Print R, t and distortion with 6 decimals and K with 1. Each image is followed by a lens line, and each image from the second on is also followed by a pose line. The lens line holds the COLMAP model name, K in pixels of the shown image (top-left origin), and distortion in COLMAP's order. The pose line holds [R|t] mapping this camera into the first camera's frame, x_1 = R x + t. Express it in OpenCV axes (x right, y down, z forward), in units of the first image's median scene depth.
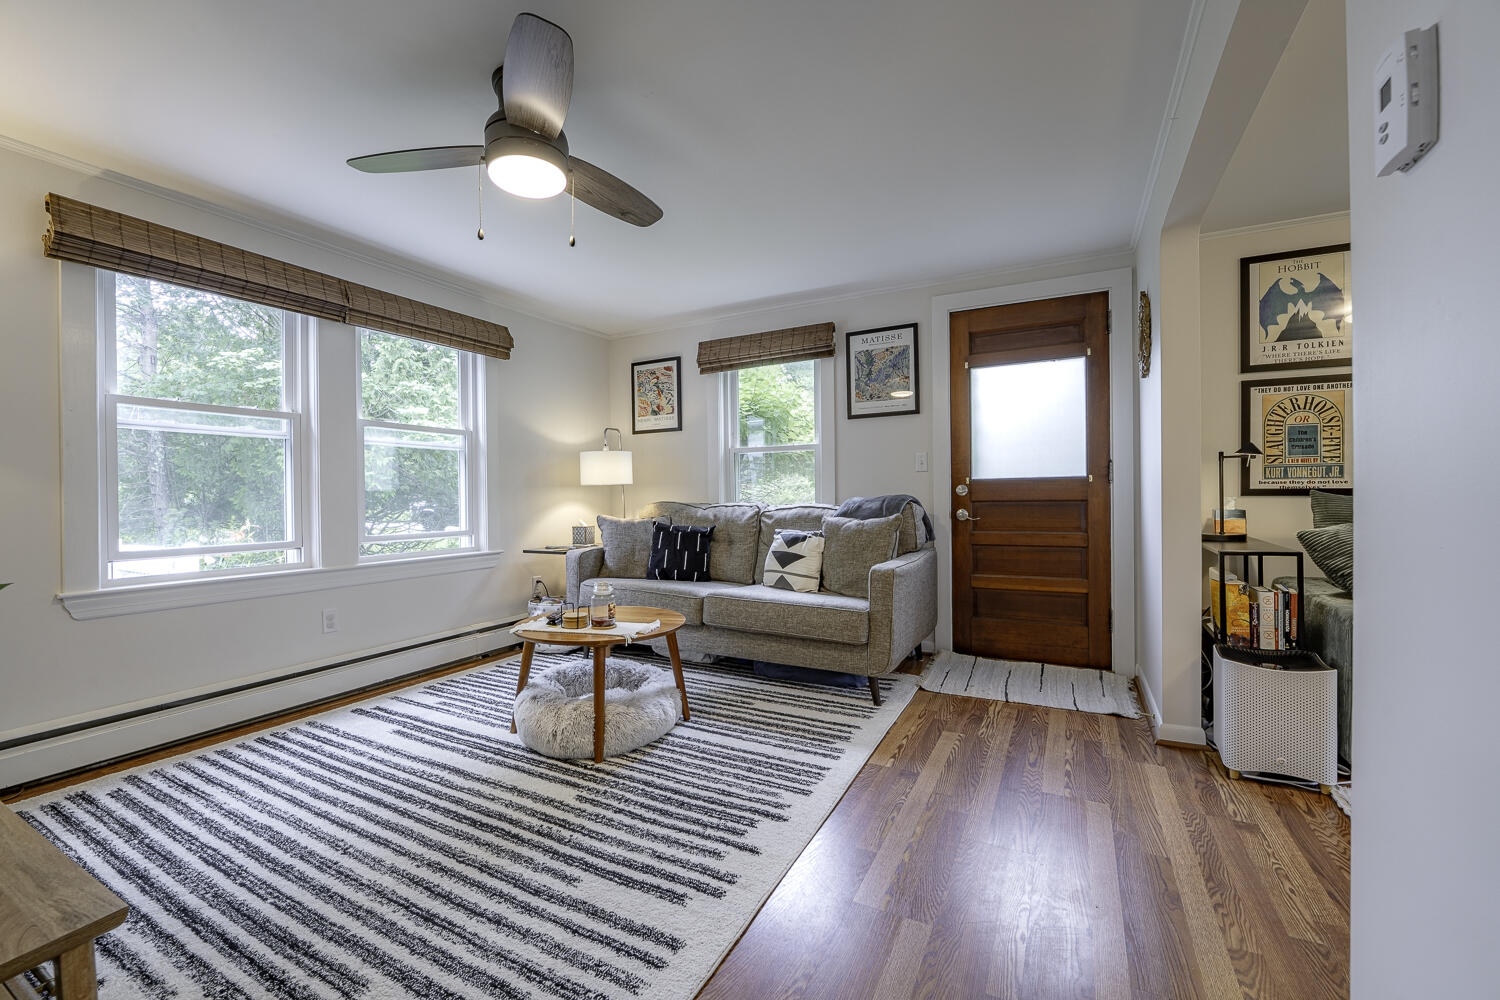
lens RADIAL K [[611.3, 0, 750.0], [0, 611.3, 500.0], [0, 0, 1]] dist [-0.002093, -0.000475]
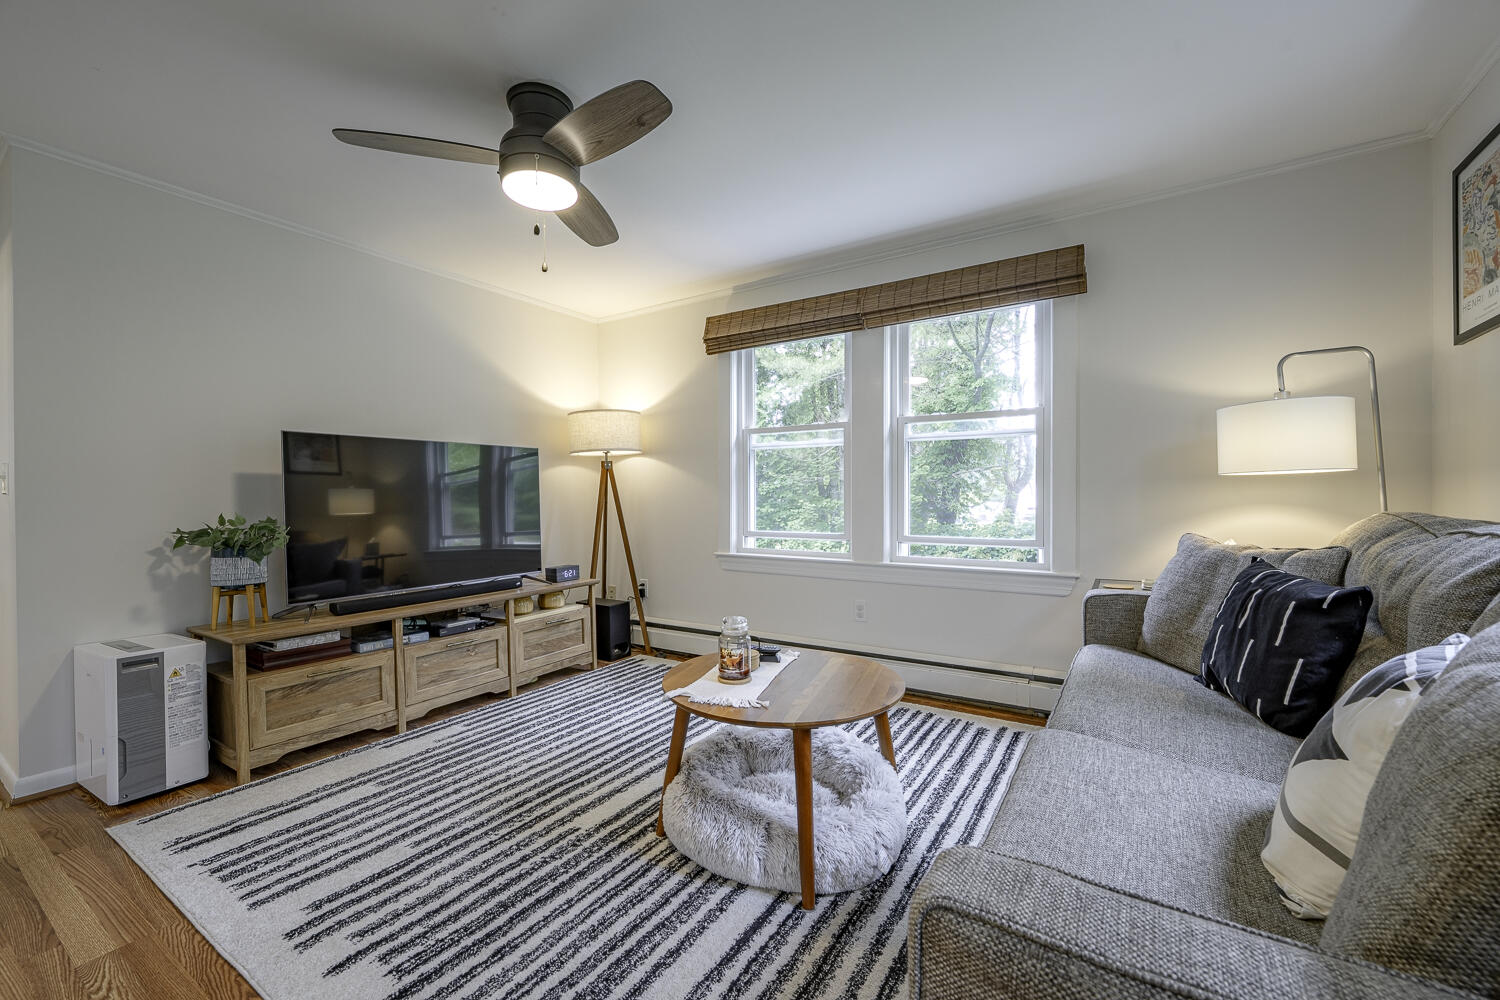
lens RADIAL K [[611.3, 0, 750.0], [0, 611.3, 500.0], [0, 0, 1]] dist [-0.002093, -0.000475]
pose [[-0.090664, 0.021229, -0.995655, 0.640858], [-0.000082, 0.999773, 0.021324, -0.036430], [0.995882, 0.002015, -0.090642, 1.418012]]
